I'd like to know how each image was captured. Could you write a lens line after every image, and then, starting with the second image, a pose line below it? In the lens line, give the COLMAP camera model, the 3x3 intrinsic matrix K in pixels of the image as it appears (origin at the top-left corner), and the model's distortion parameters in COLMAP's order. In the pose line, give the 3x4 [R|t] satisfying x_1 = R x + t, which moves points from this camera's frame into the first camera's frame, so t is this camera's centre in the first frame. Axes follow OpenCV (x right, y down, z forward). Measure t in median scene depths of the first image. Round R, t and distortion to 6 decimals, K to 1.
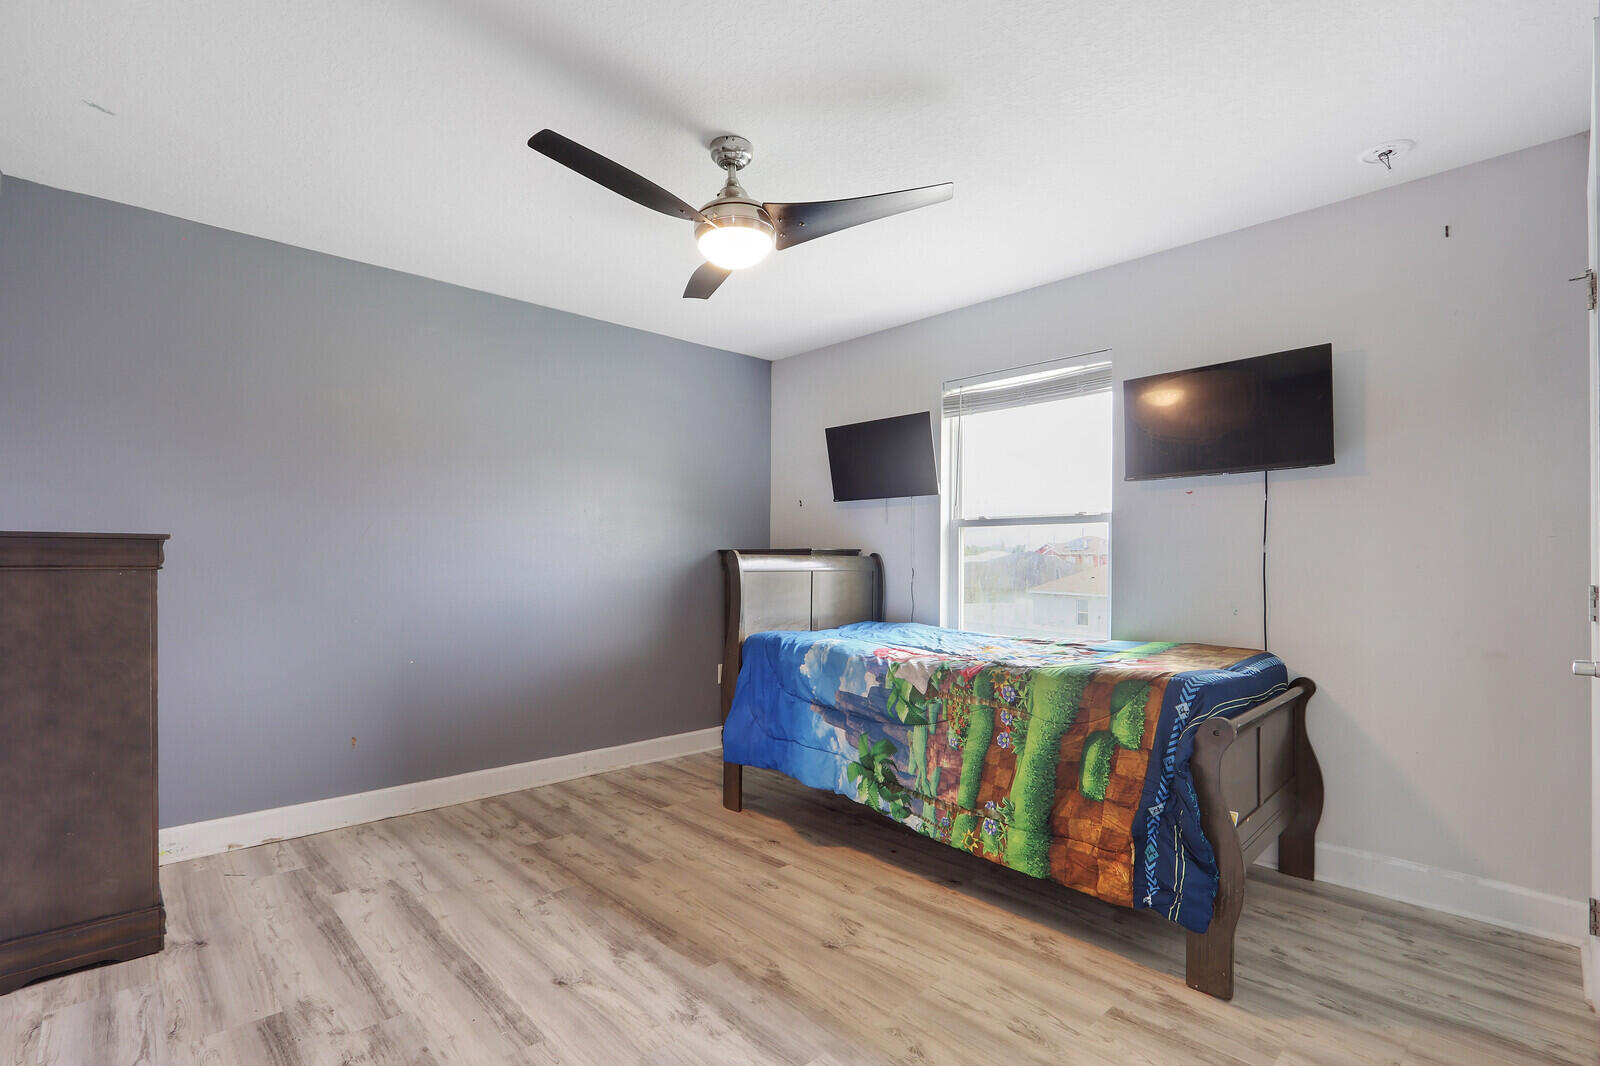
lens RADIAL K [[752.3, 0, 797.9], [0, 752.3, 549.5], [0, 0, 1]] dist [-0.021482, 0.005312]
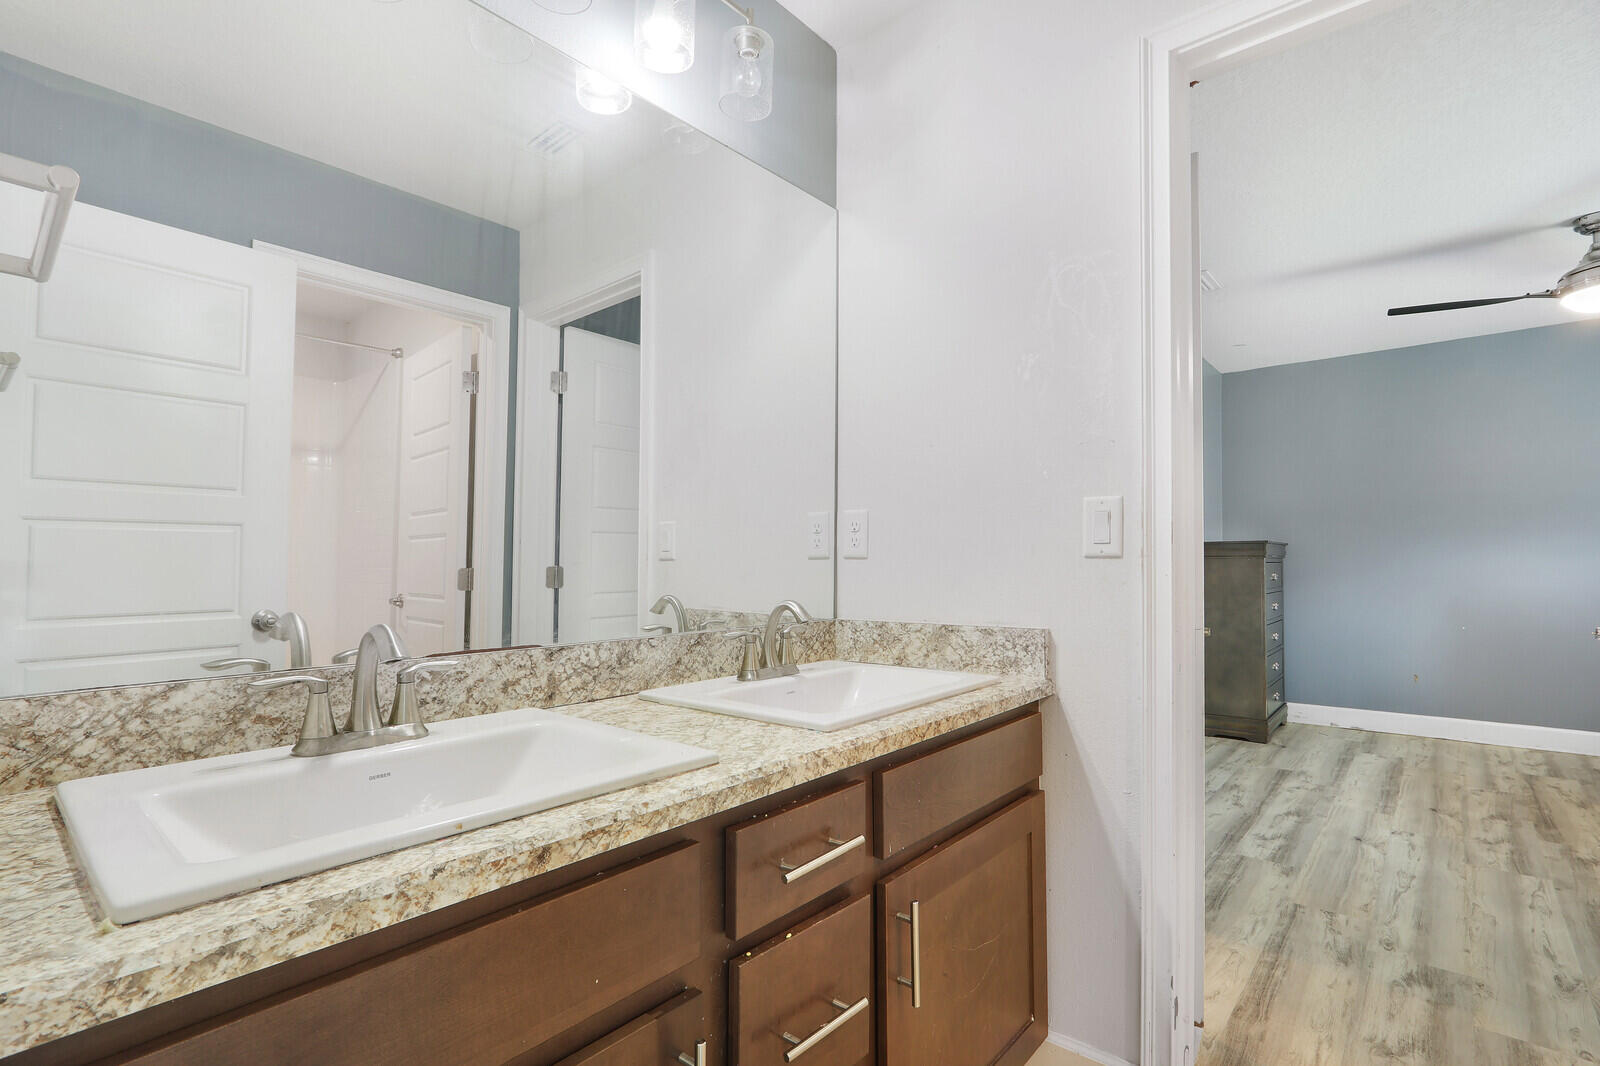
lens RADIAL K [[752.3, 0, 797.3], [0, 752.3, 540.1], [0, 0, 1]] dist [-0.021482, 0.005312]
pose [[0.102301, -0.029250, -0.994323, 1.119872], [0.013241, 0.999519, -0.028041, 0.019408], [0.994665, -0.010297, 0.102639, -0.519422]]
